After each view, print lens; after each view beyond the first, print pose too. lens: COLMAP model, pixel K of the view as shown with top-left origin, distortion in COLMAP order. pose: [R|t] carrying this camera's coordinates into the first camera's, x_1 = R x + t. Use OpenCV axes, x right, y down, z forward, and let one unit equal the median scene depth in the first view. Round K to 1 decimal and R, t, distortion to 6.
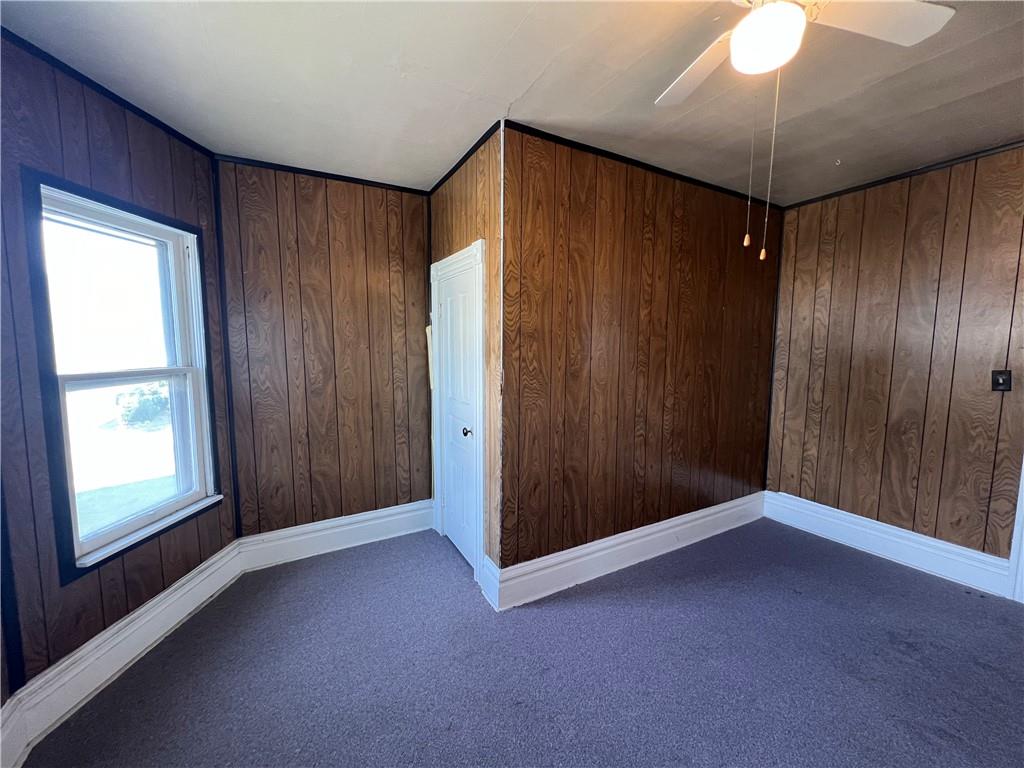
lens RADIAL K [[411.9, 0, 513.8], [0, 411.9, 385.5], [0, 0, 1]] dist [-0.002436, -0.000058]
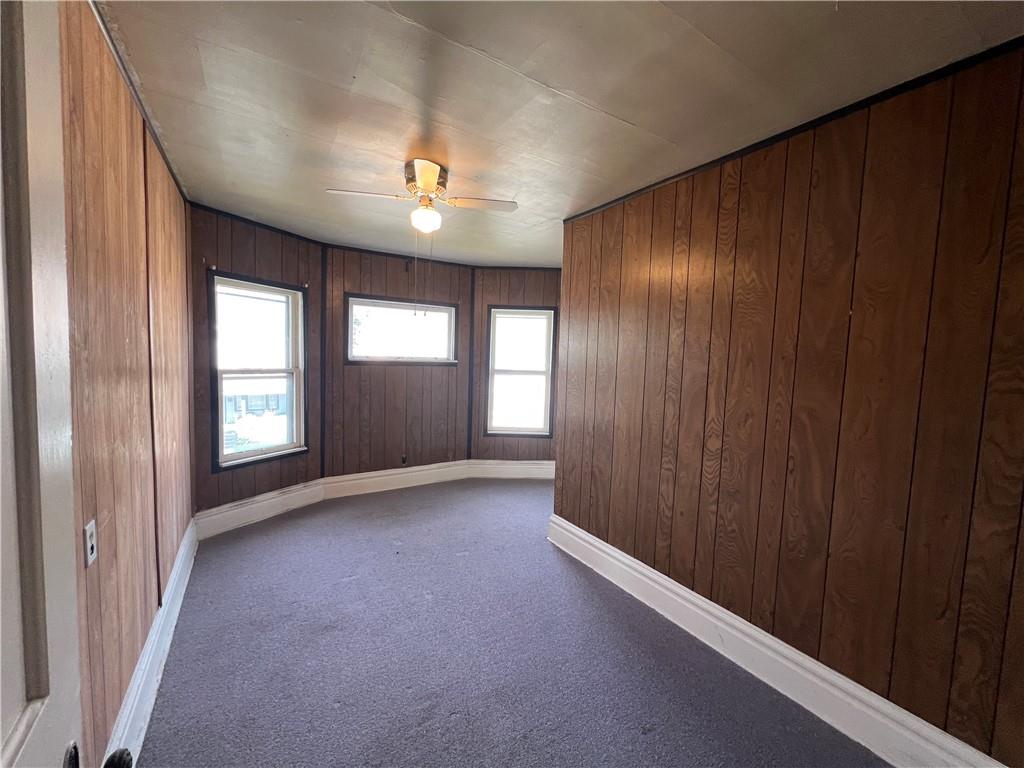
lens RADIAL K [[411.9, 0, 513.8], [0, 411.9, 385.5], [0, 0, 1]] dist [-0.002436, -0.000058]
pose [[0.050341, 0.072402, -0.996104, 1.247302], [-0.133892, 0.988855, 0.065108, -0.077467], [0.989717, 0.130092, 0.059474, 0.629491]]
